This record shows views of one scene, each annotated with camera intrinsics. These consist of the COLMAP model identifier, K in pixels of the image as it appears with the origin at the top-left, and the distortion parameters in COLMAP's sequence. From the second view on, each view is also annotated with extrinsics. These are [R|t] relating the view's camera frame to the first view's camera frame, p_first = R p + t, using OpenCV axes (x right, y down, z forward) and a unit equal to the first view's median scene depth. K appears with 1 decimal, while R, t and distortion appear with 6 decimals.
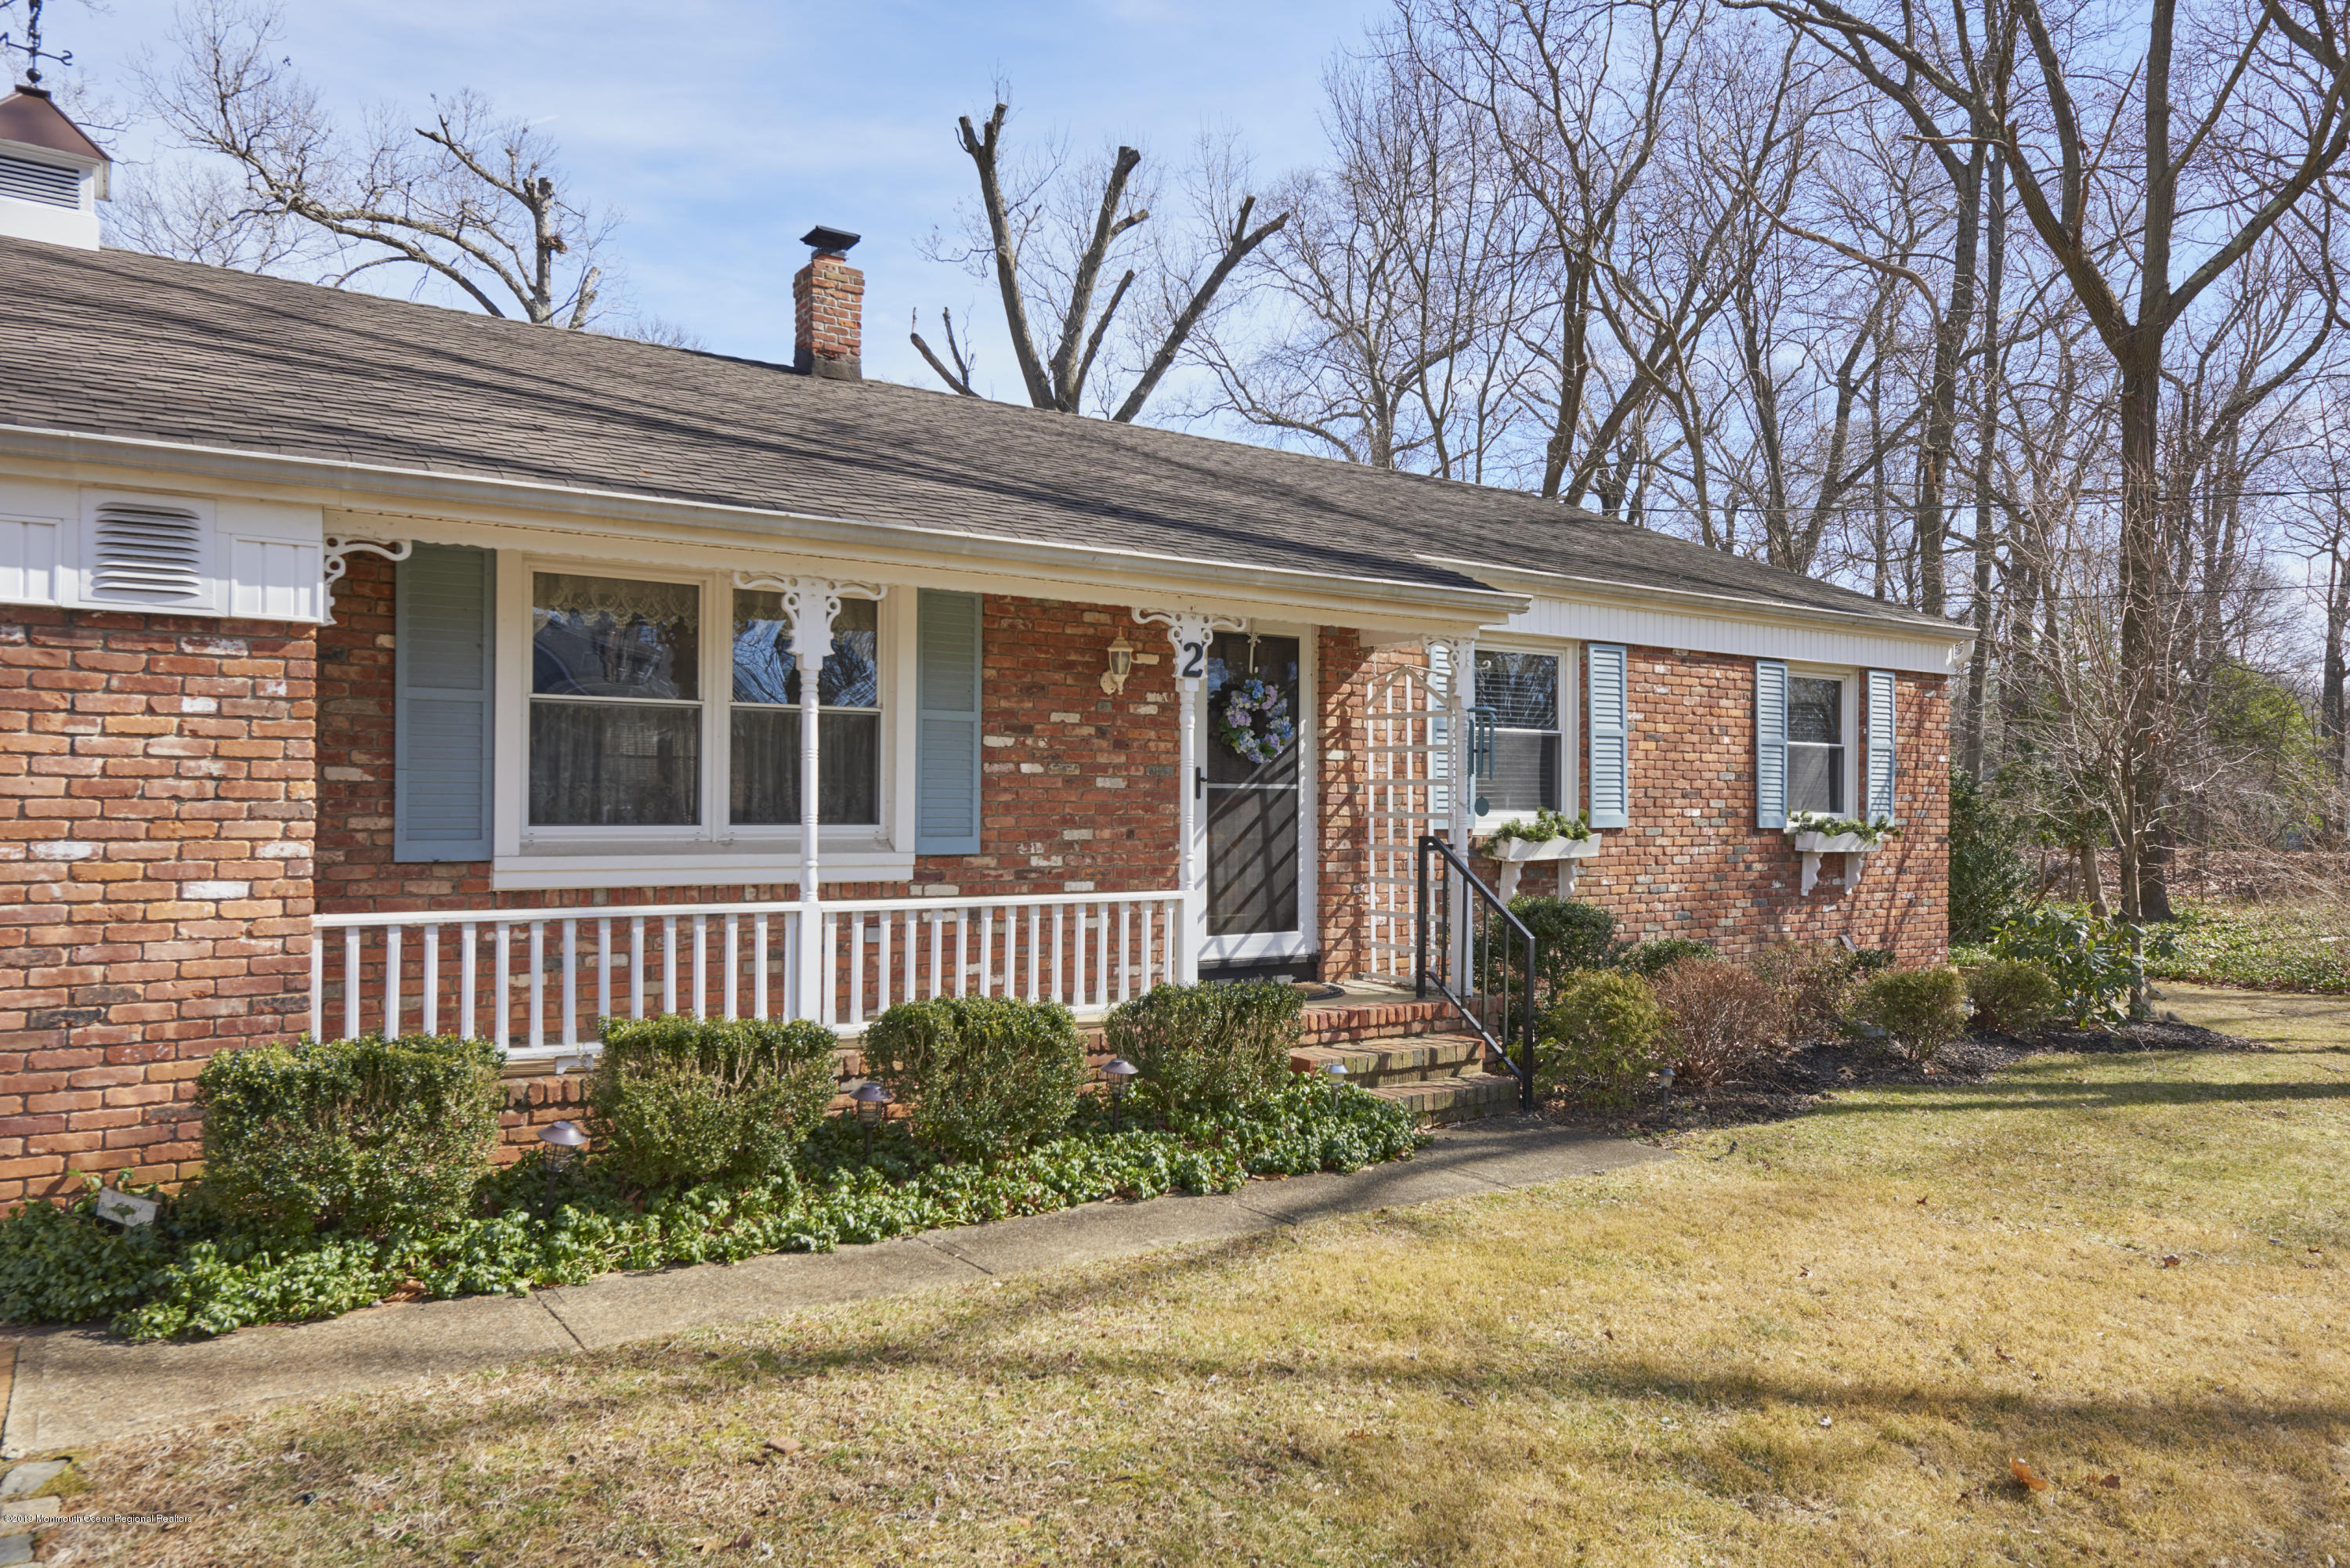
lens RADIAL K [[1570.4, 0, 1177.8], [0, 1570.4, 791.7], [0, 0, 1]] dist [0.003044, 0.001690]
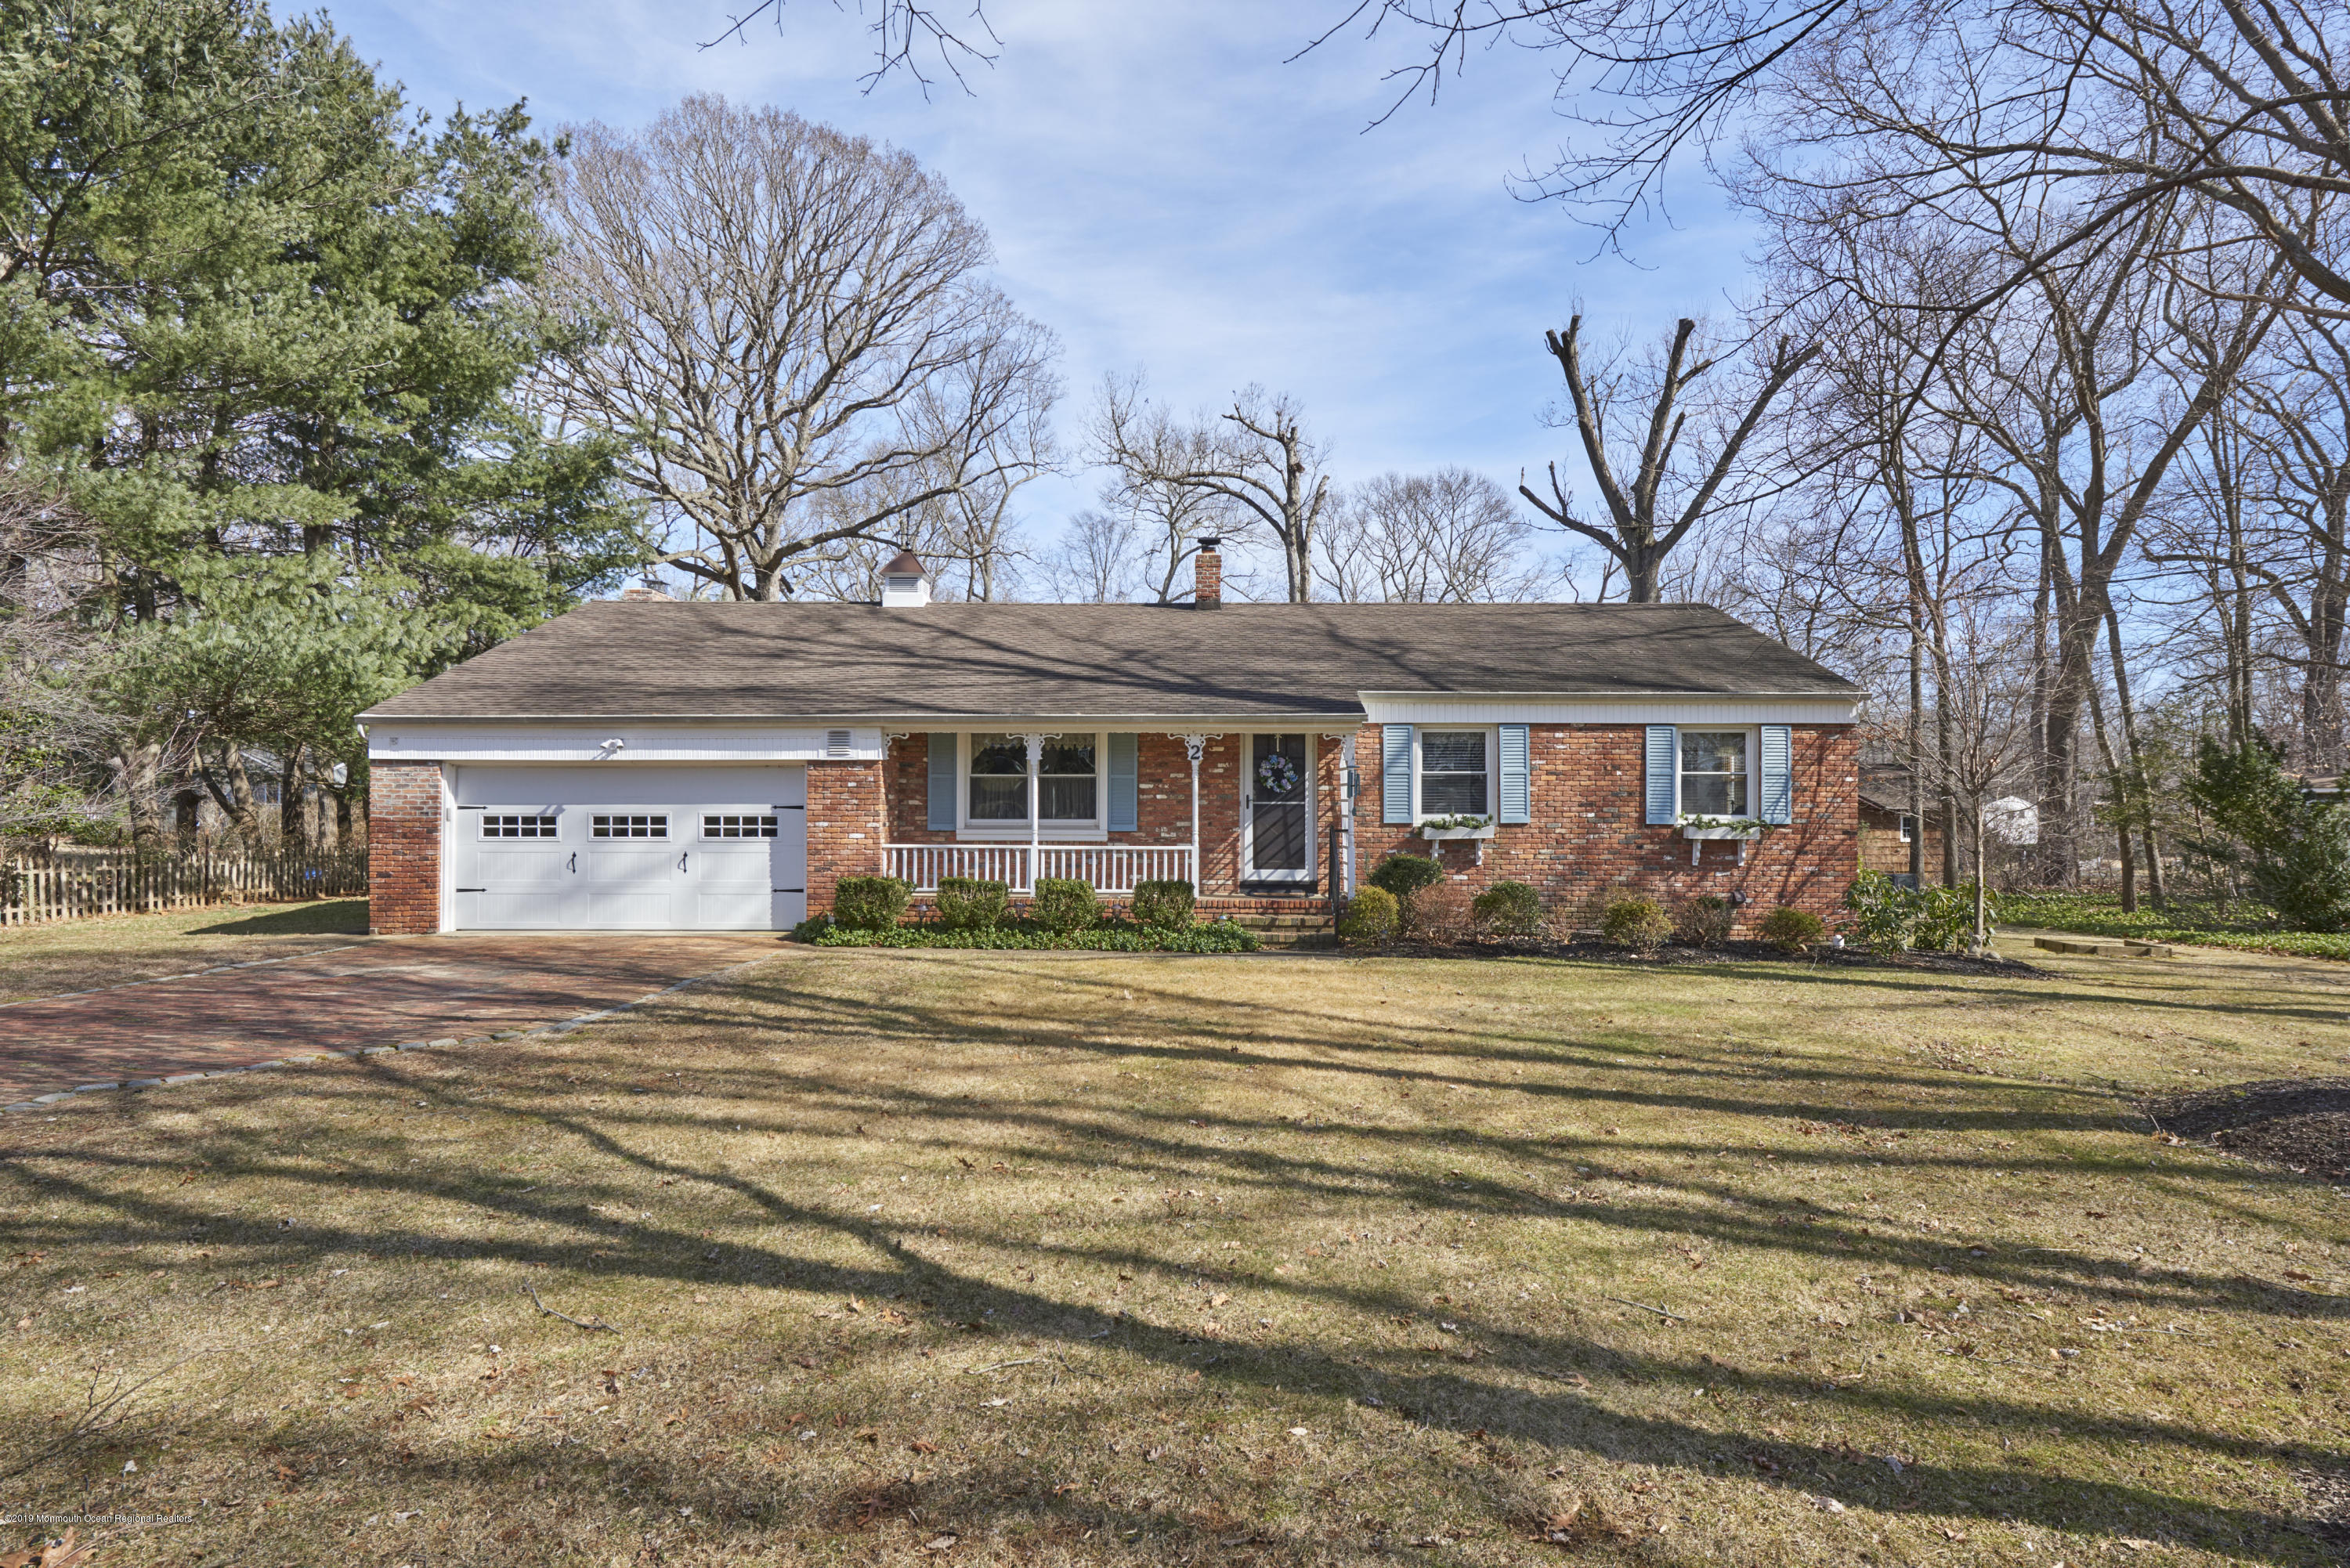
lens RADIAL K [[1265.2, 0, 1159.4], [0, 1265.2, 801.6], [0, 0, 1]] dist [-0.003031, -0.000681]
pose [[0.807301, -0.006778, -0.590101, 0.842077], [0.007158, 0.999973, -0.001693, -0.002995], [0.590097, -0.002857, 0.807328, -0.470411]]
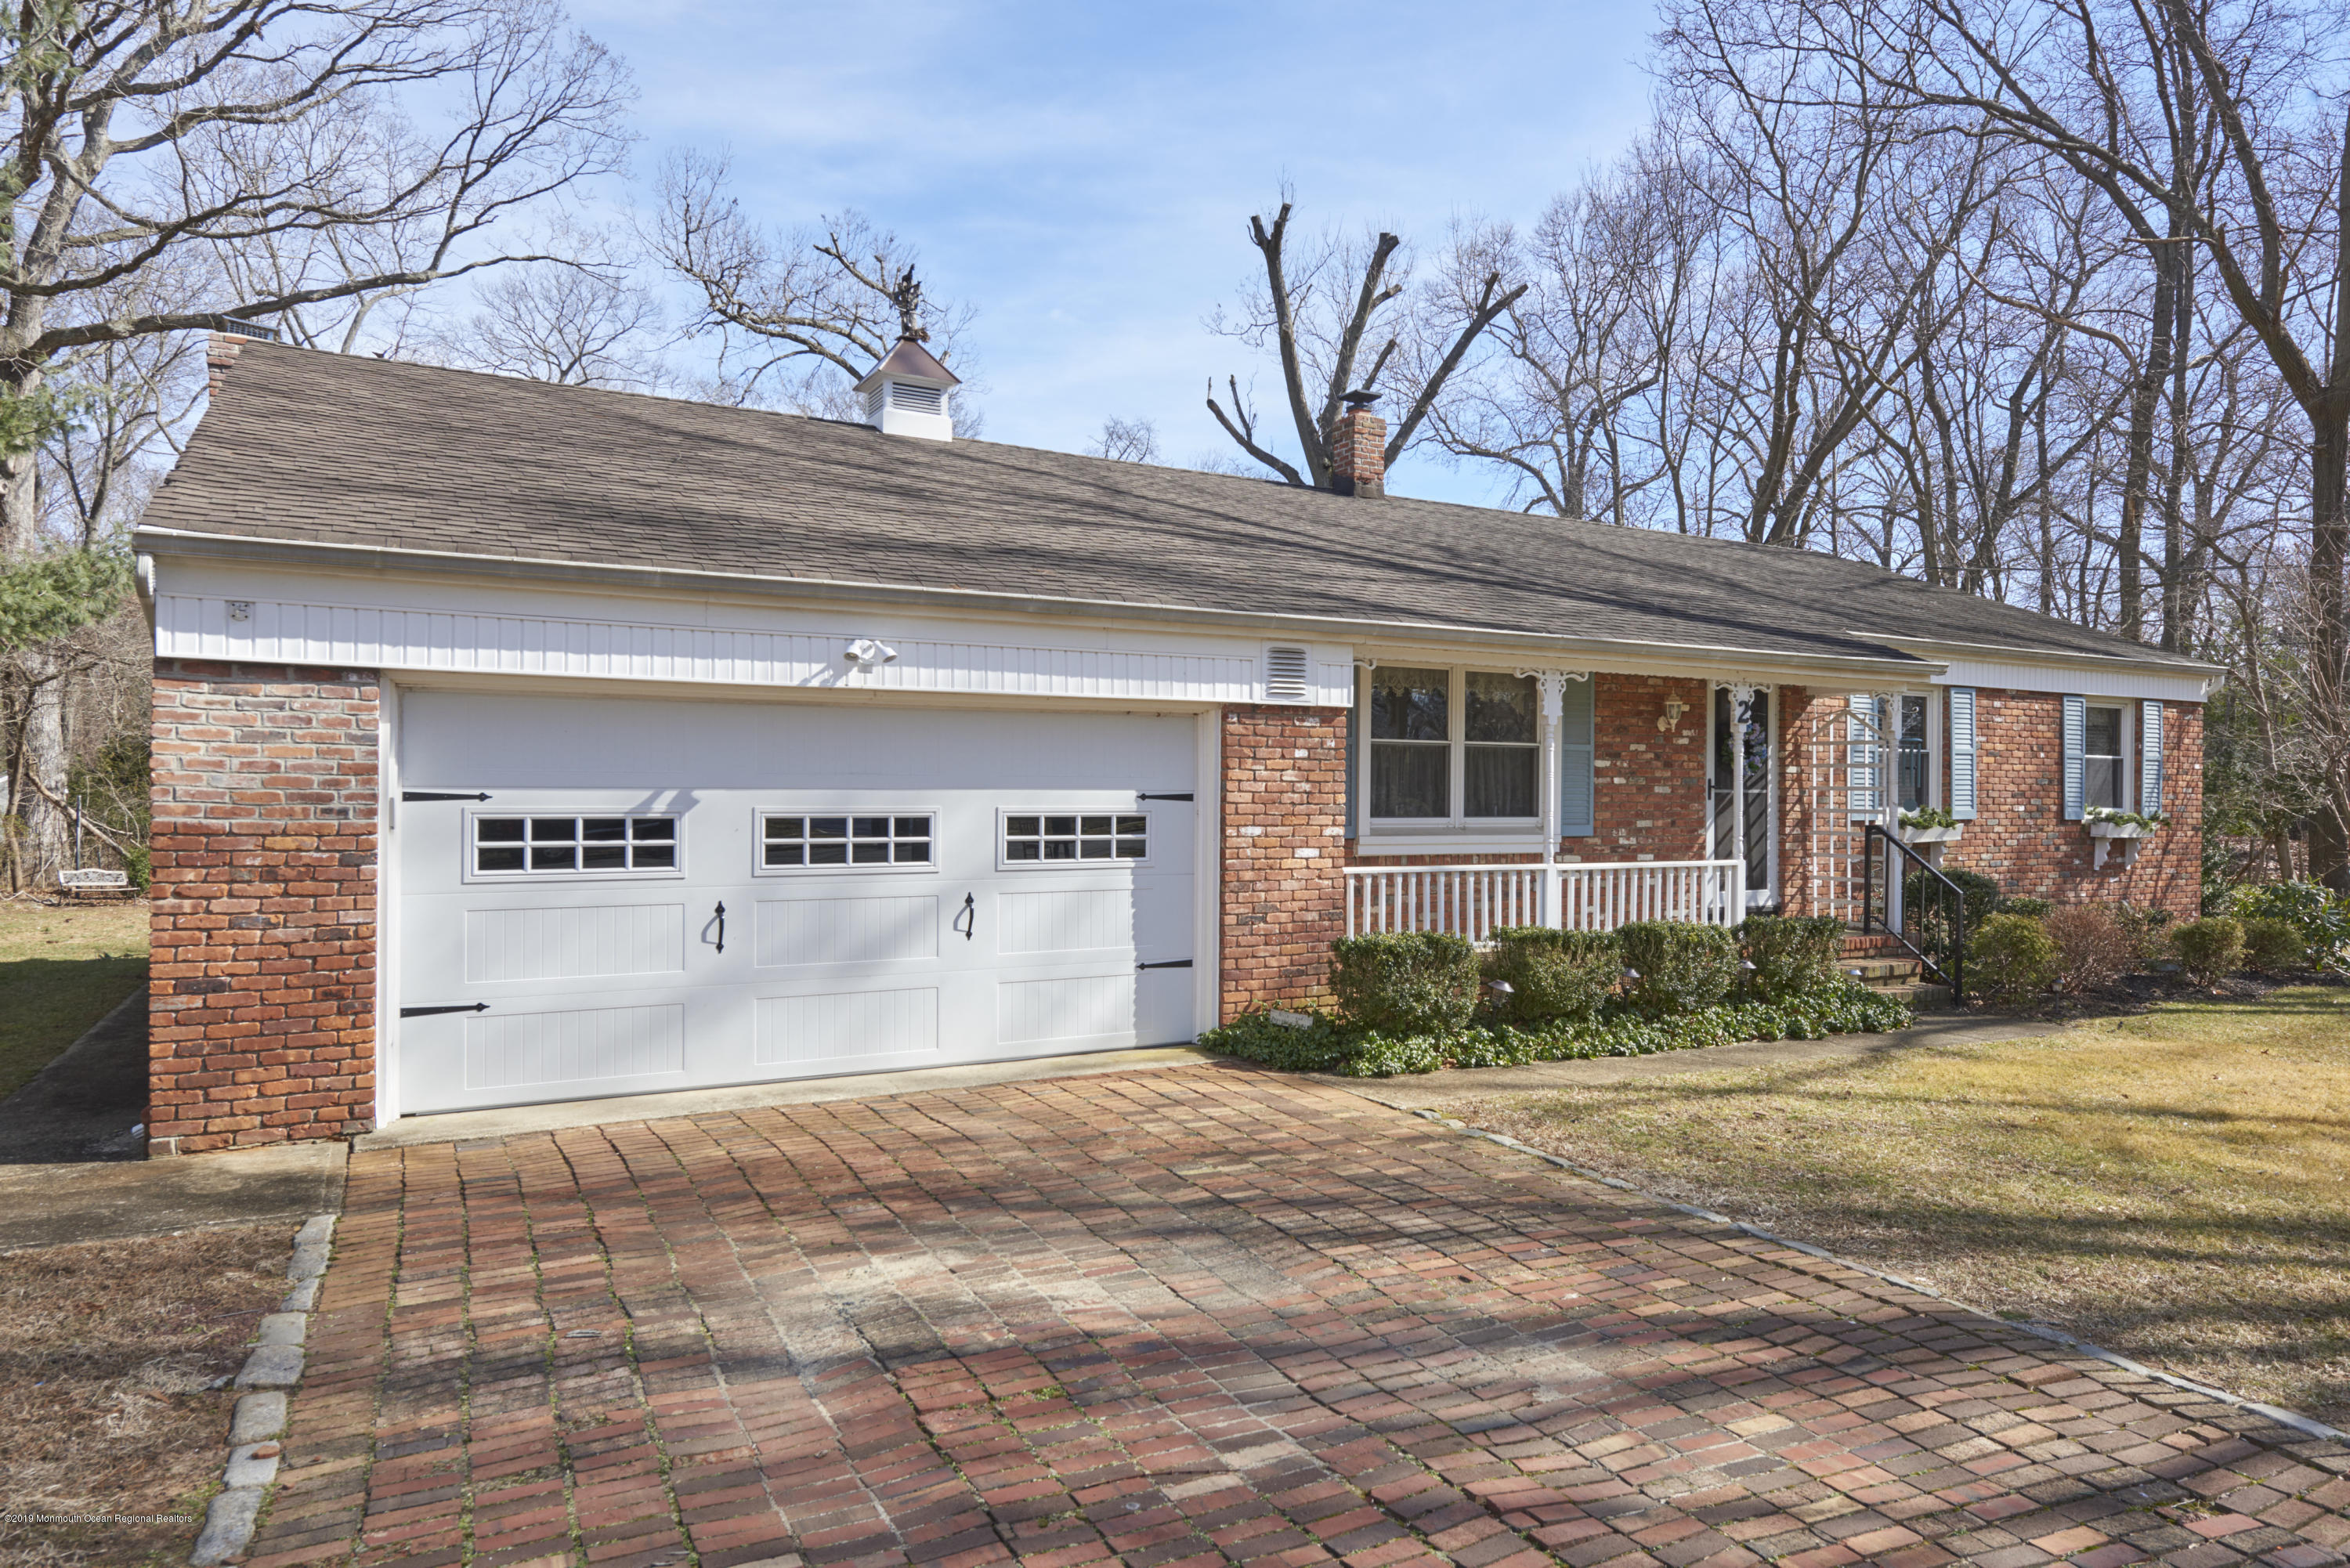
lens RADIAL K [[1474.4, 0, 1166.0], [0, 1474.4, 786.8], [0, 0, 1]] dist [0.000529, -0.002875]
pose [[0.995145, 0.000594, -0.098420, -0.309482], [-0.000193, 0.999992, 0.004082, -0.011502], [0.098421, -0.004043, 0.995137, -0.381344]]
